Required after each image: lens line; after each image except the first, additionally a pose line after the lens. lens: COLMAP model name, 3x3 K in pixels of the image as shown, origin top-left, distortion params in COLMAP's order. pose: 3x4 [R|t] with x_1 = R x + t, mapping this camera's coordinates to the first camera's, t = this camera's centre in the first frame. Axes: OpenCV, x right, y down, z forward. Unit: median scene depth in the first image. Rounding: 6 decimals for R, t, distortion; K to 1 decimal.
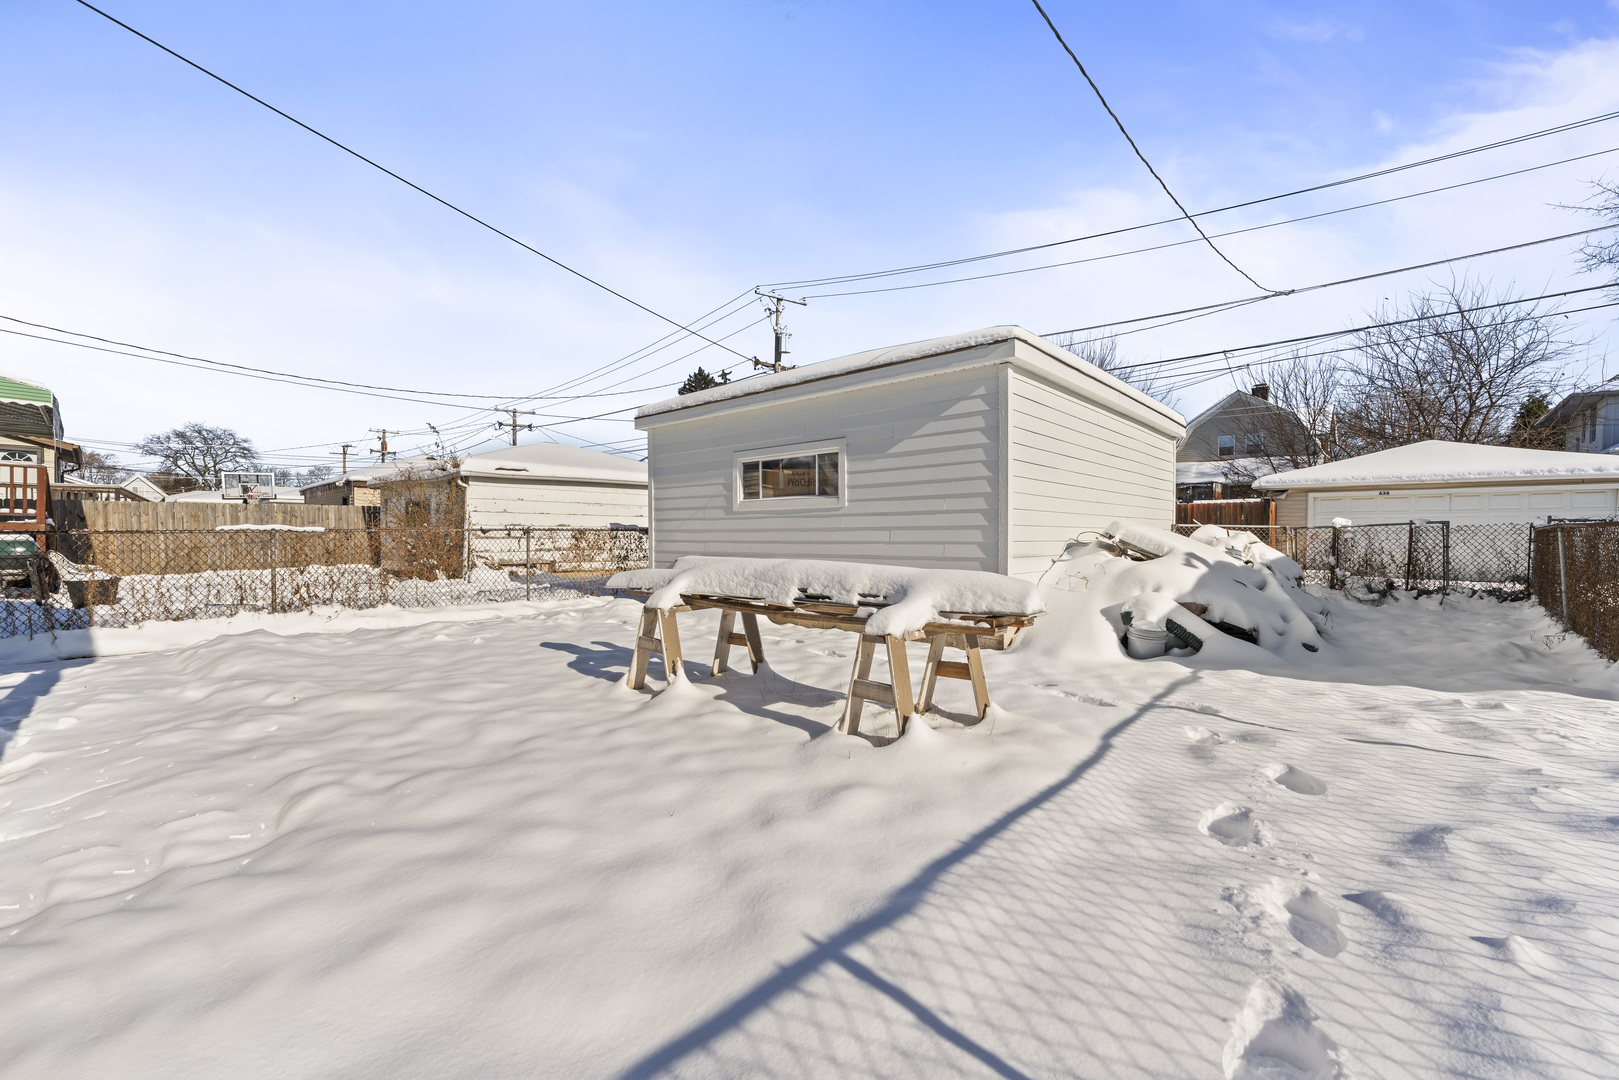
lens RADIAL K [[661.1, 0, 809.2], [0, 661.1, 540.2], [0, 0, 1]] dist [0.000486, -0.000844]
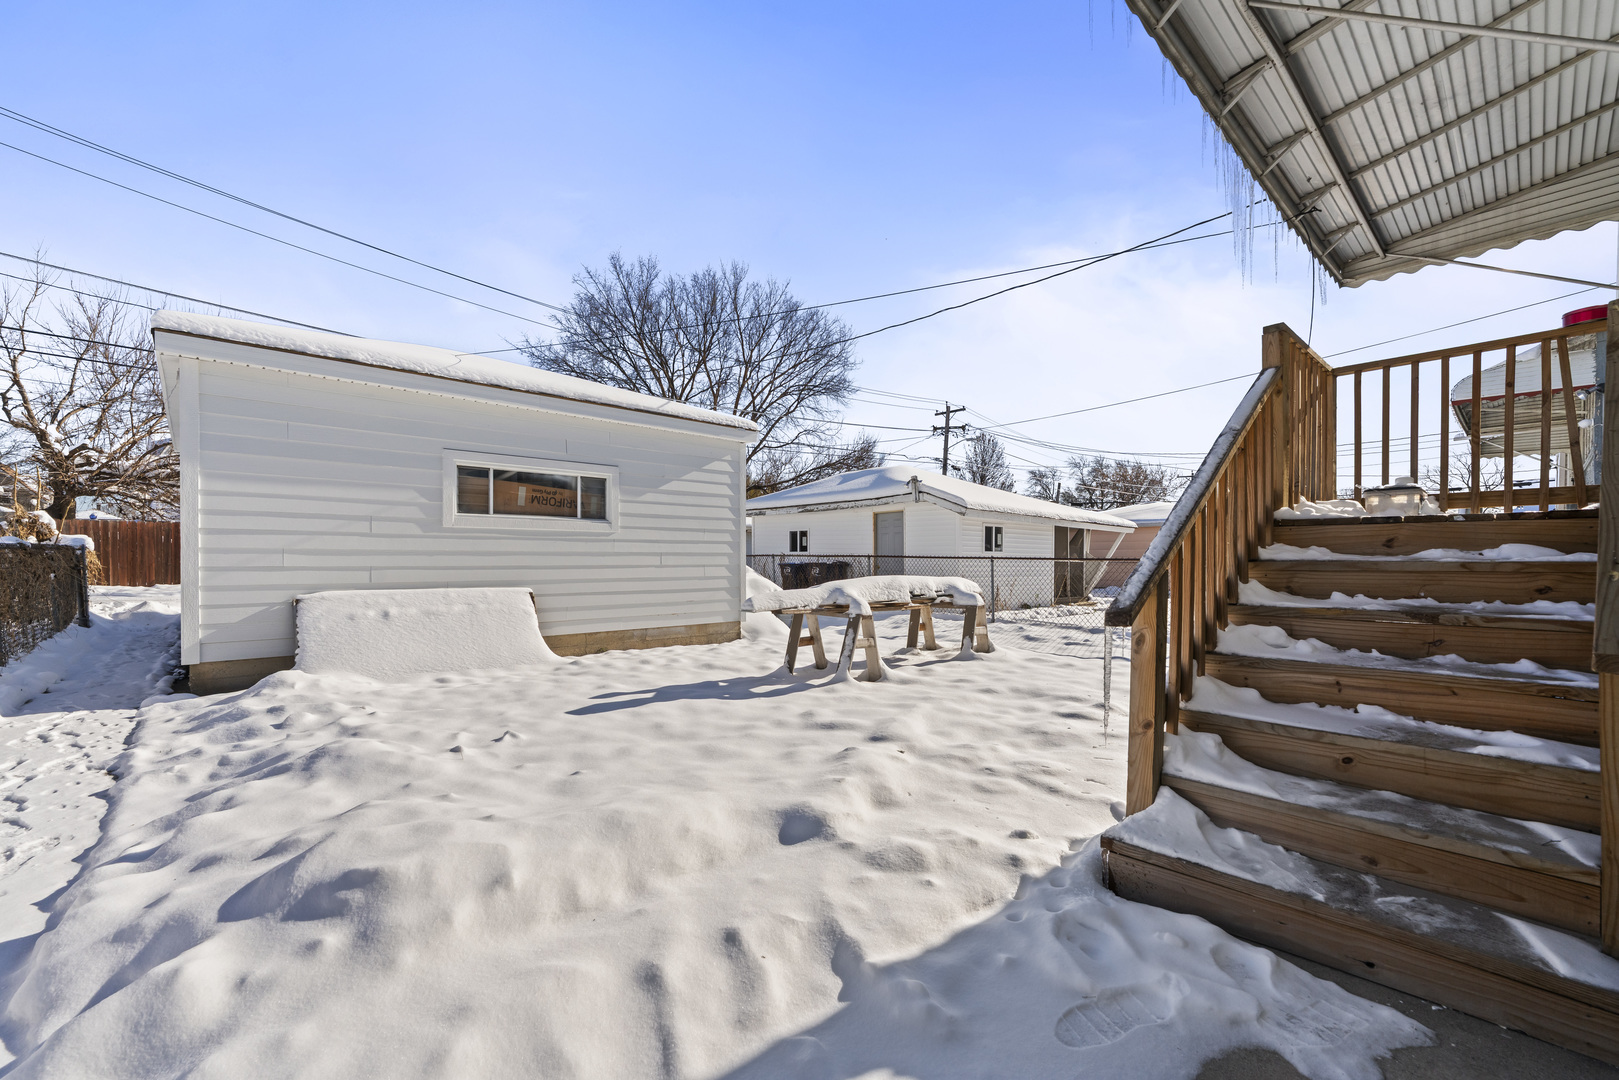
lens RADIAL K [[661.1, 0, 810.8], [0, 661.1, 555.5], [0, 0, 1]] dist [0.000486, -0.000844]
pose [[0.088994, 0.005403, 0.996017, -0.942718], [0.002079, 0.999982, -0.005610, -0.007631], [-0.996030, 0.002570, 0.088982, 0.586375]]
